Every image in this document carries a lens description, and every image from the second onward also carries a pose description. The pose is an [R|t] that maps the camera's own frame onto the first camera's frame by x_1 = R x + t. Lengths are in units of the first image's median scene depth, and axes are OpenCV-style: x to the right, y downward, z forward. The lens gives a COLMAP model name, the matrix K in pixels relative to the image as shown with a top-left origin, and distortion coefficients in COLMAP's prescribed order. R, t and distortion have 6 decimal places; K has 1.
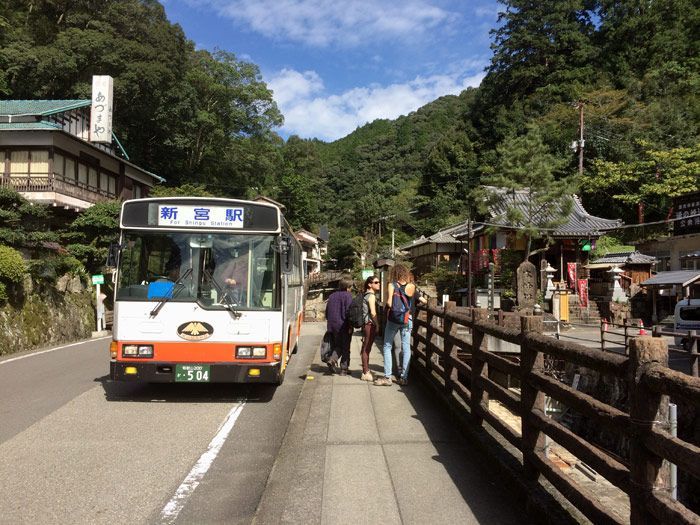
lens RADIAL K [[601.7, 0, 350.0], [0, 601.7, 262.5], [0, 0, 1]] dist [-0.004884, -0.006742]
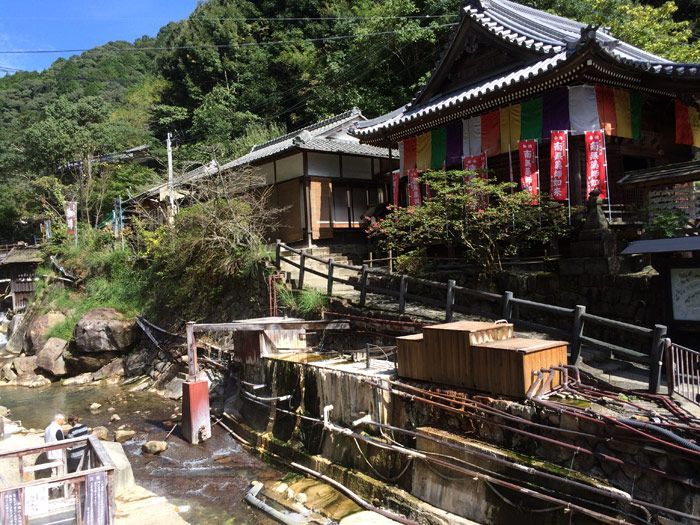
lens RADIAL K [[601.7, 0, 350.0], [0, 601.7, 262.5], [0, 0, 1]] dist [-0.004884, -0.006742]
pose [[0.855366, -0.052405, 0.515367, -0.034414], [0.035954, 0.998477, 0.041856, 0.018568], [-0.516775, -0.017273, 0.855947, 0.424823]]
